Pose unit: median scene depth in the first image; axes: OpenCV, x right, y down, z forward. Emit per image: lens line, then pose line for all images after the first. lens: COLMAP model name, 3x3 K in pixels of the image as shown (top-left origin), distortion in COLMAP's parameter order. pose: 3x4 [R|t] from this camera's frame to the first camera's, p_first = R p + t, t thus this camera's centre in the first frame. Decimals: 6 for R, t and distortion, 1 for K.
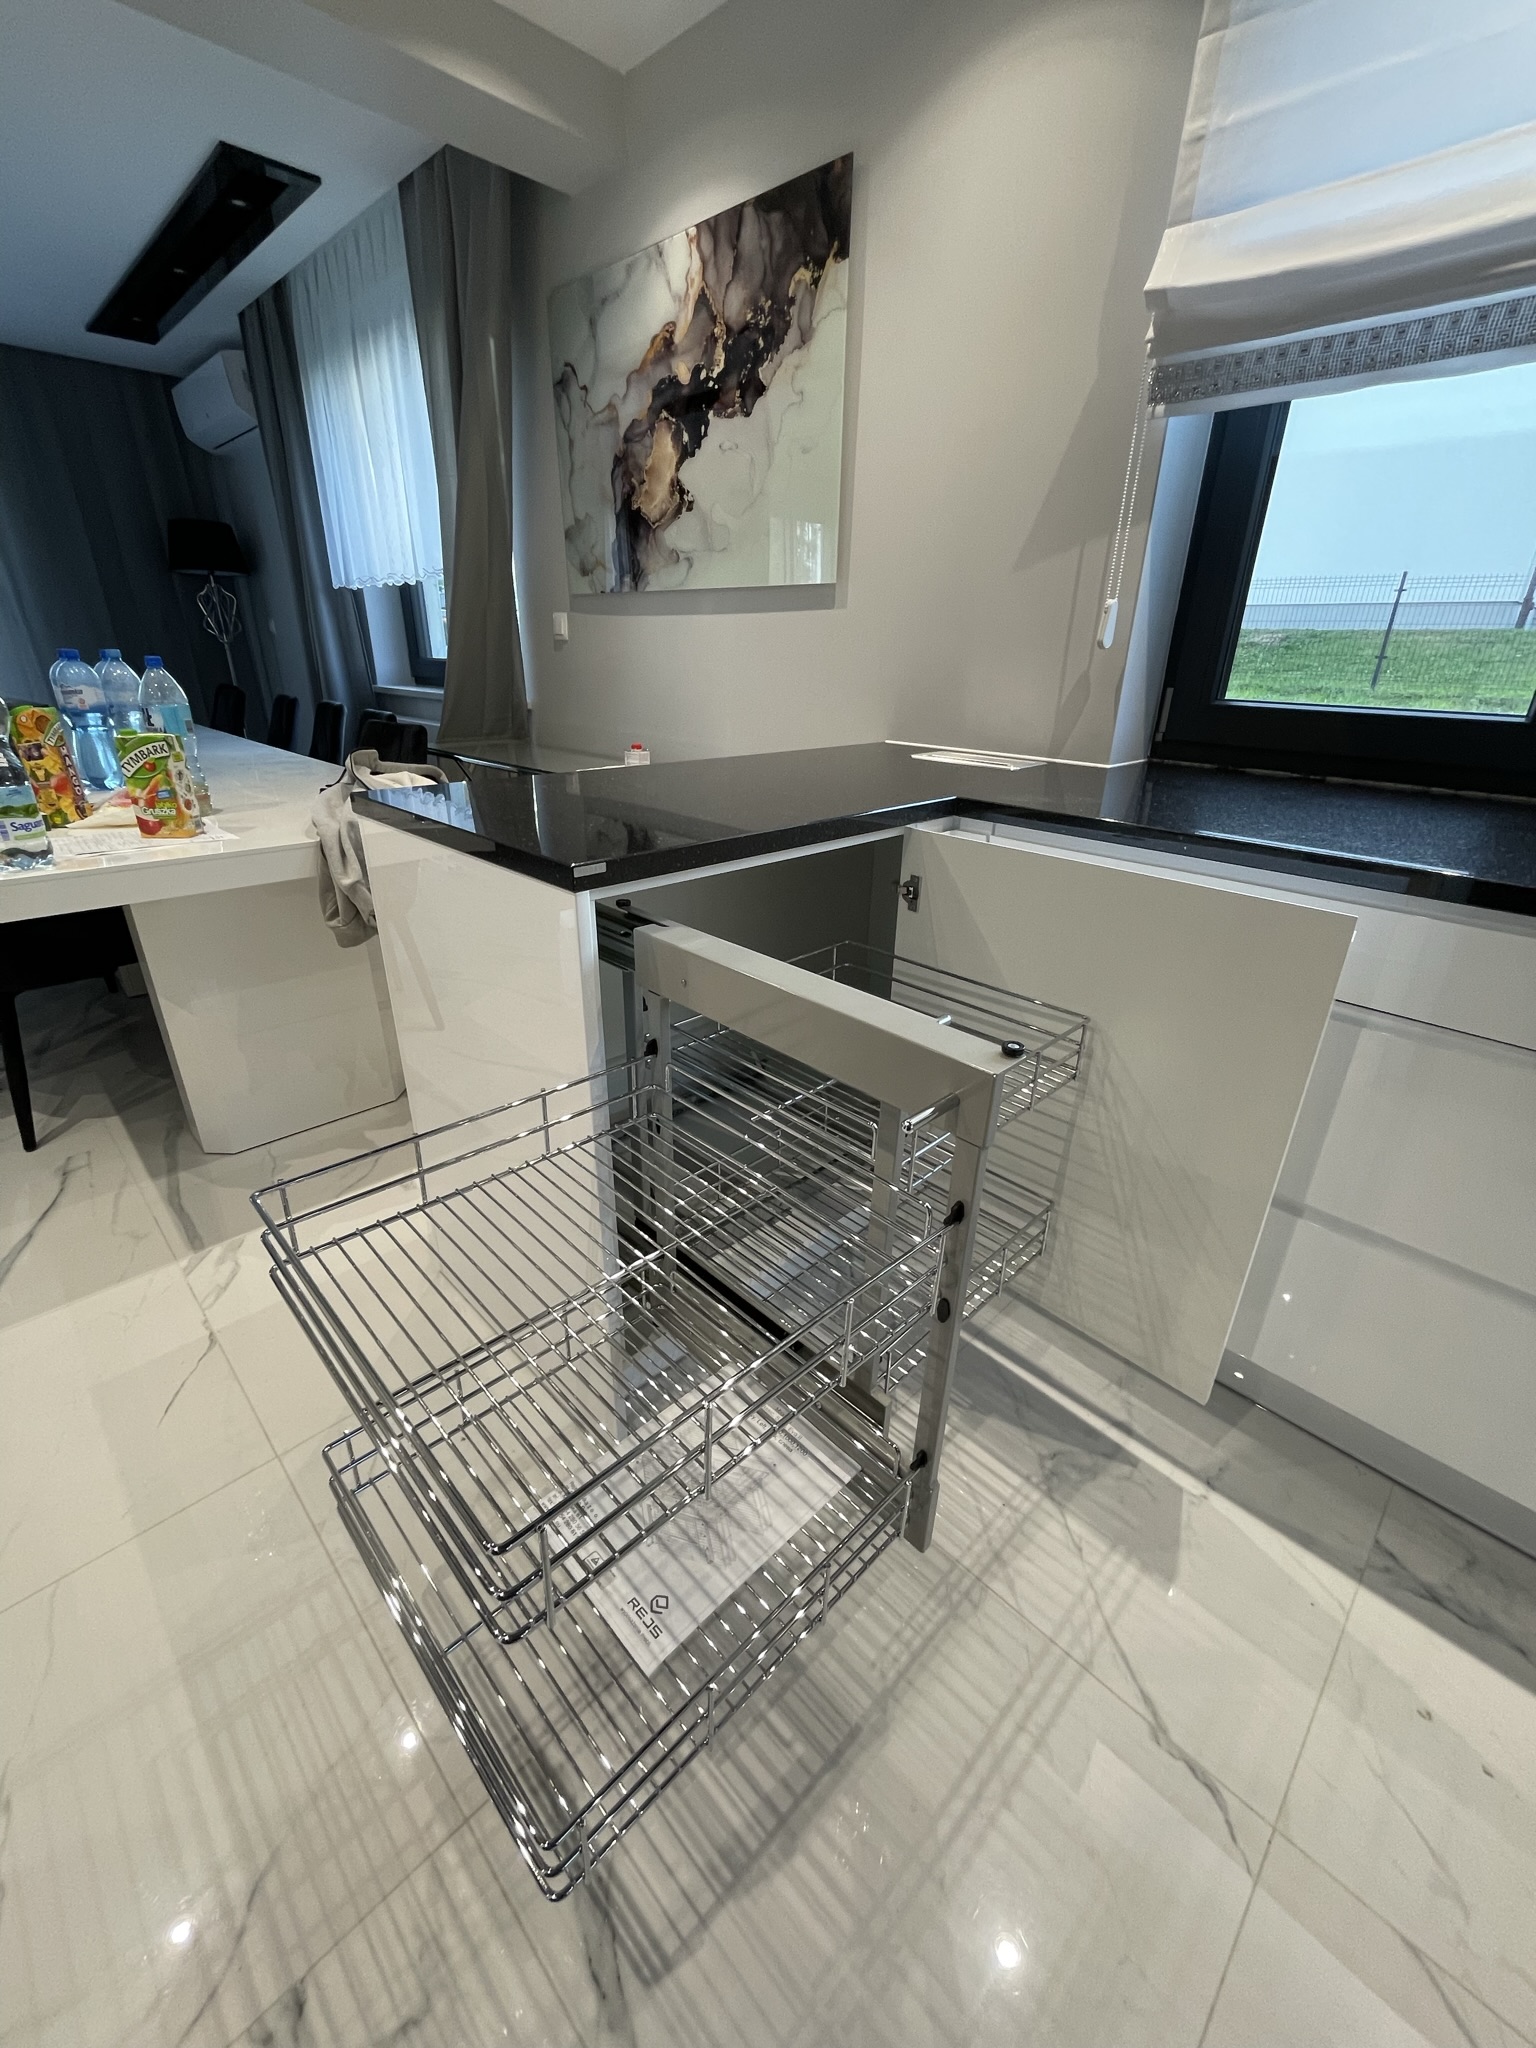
lens RADIAL K [[832.9, 0, 771.4], [0, 832.9, 1020.9], [0, 0, 1]] dist [-0.003472, 0.000149]
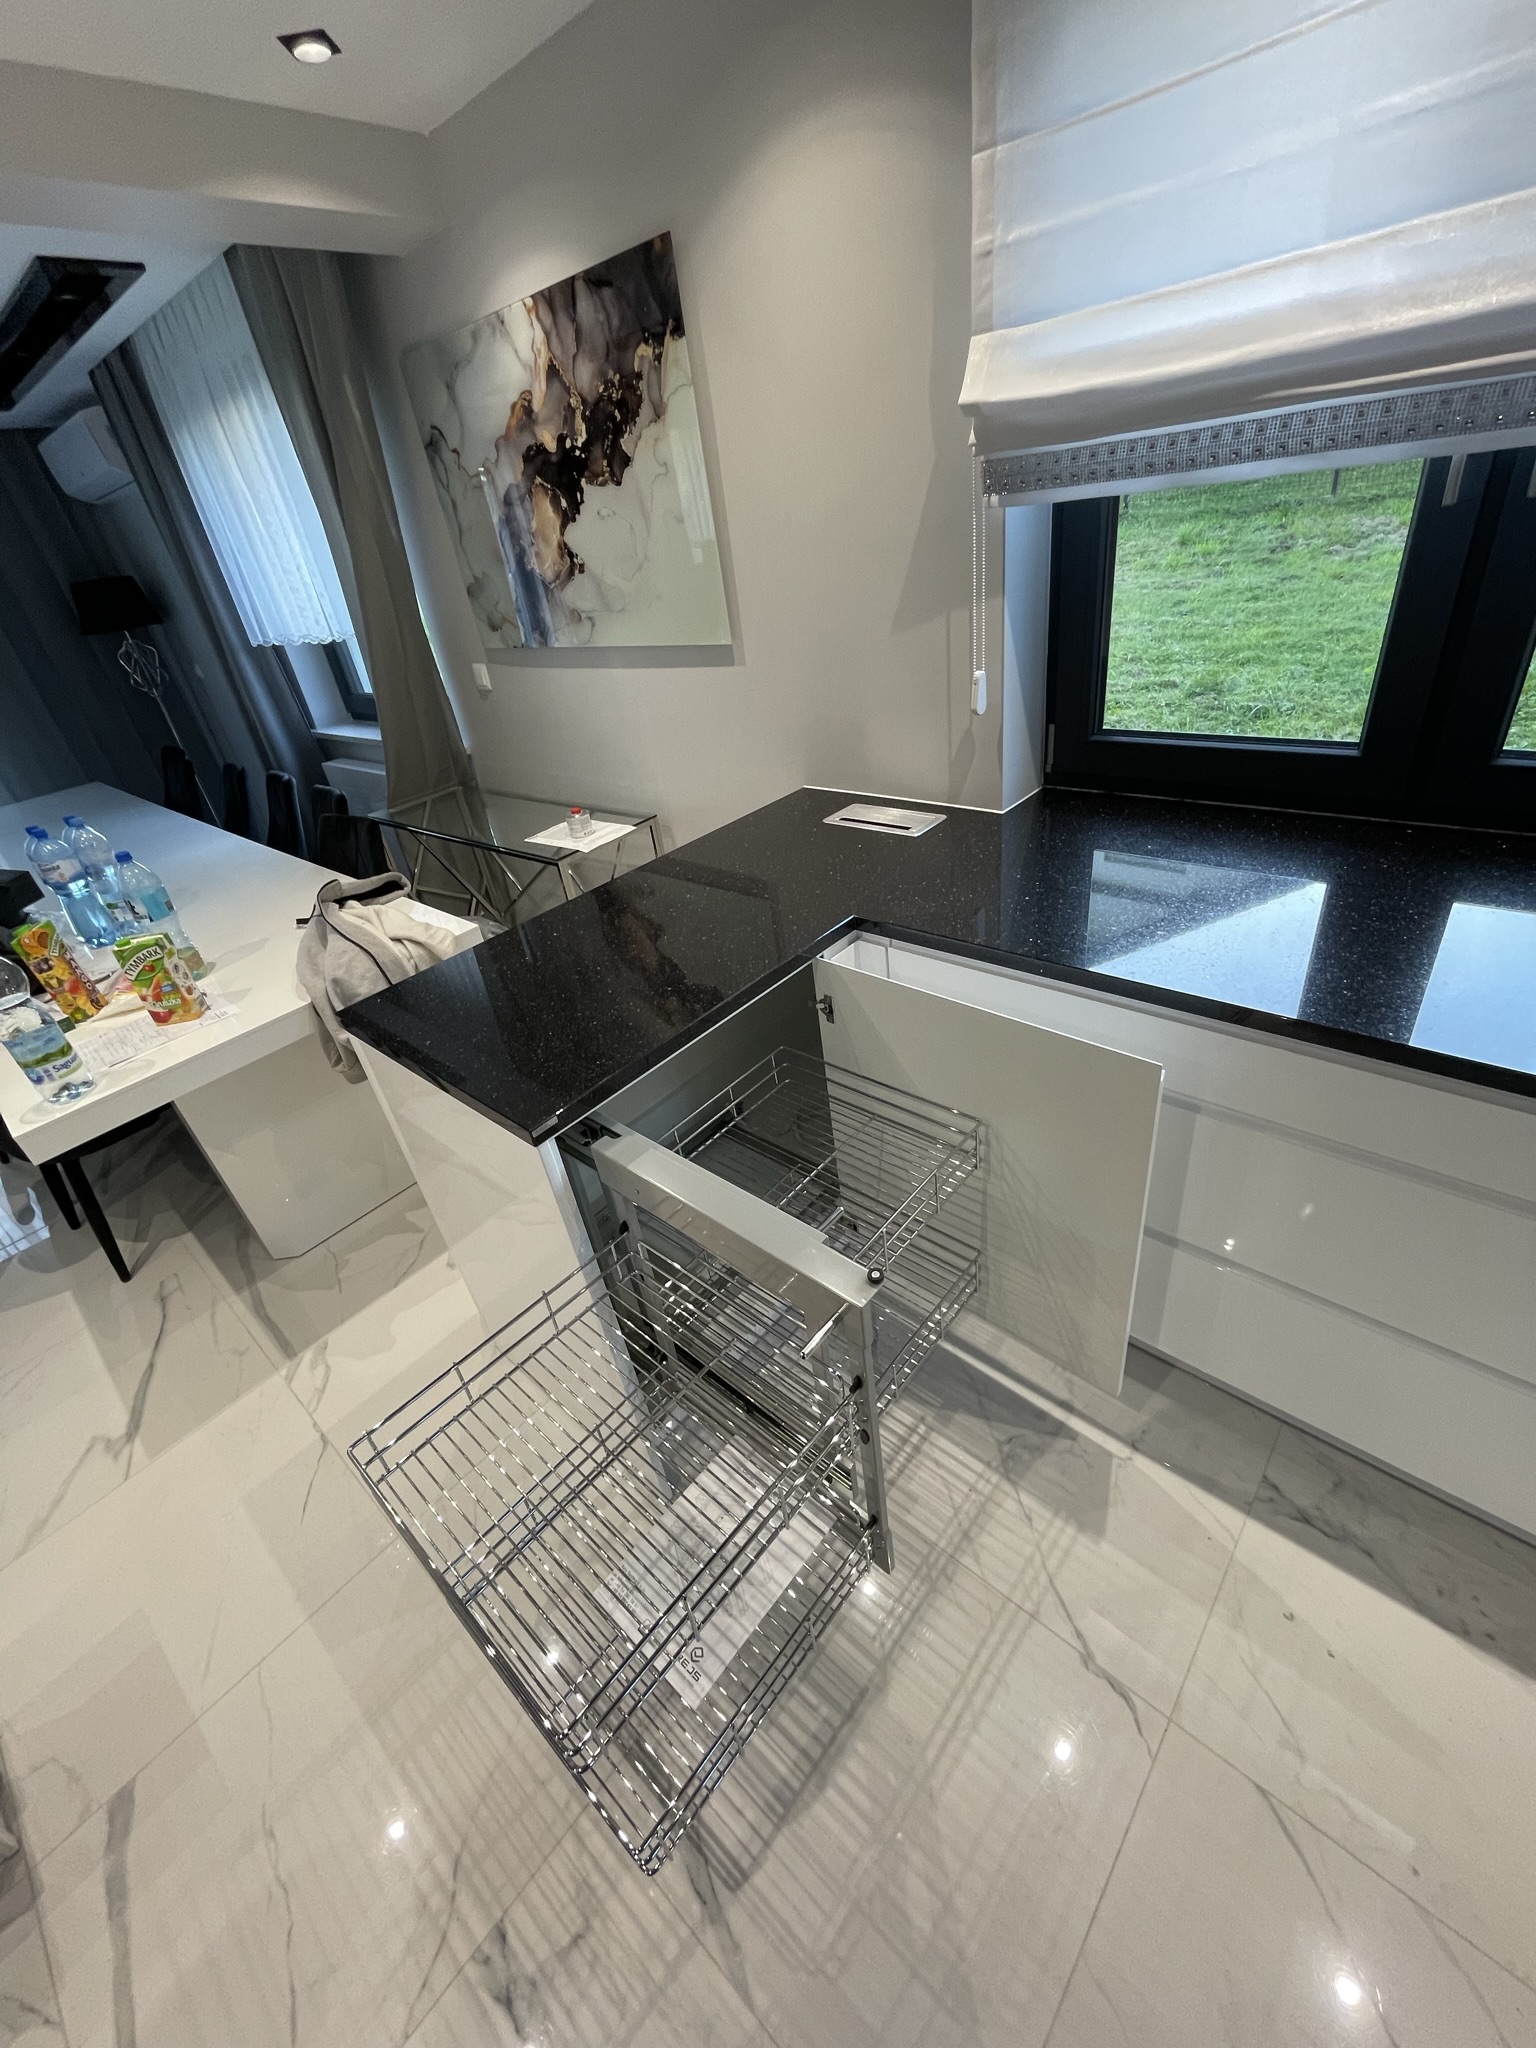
lens RADIAL K [[832.9, 0, 771.4], [0, 832.9, 1020.9], [0, 0, 1]] dist [-0.003472, 0.000149]
pose [[0.986467, -0.162372, -0.022741, 0.116793], [0.163949, 0.978295, 0.126731, -0.299598], [0.001670, -0.128744, 0.991676, -0.148268]]
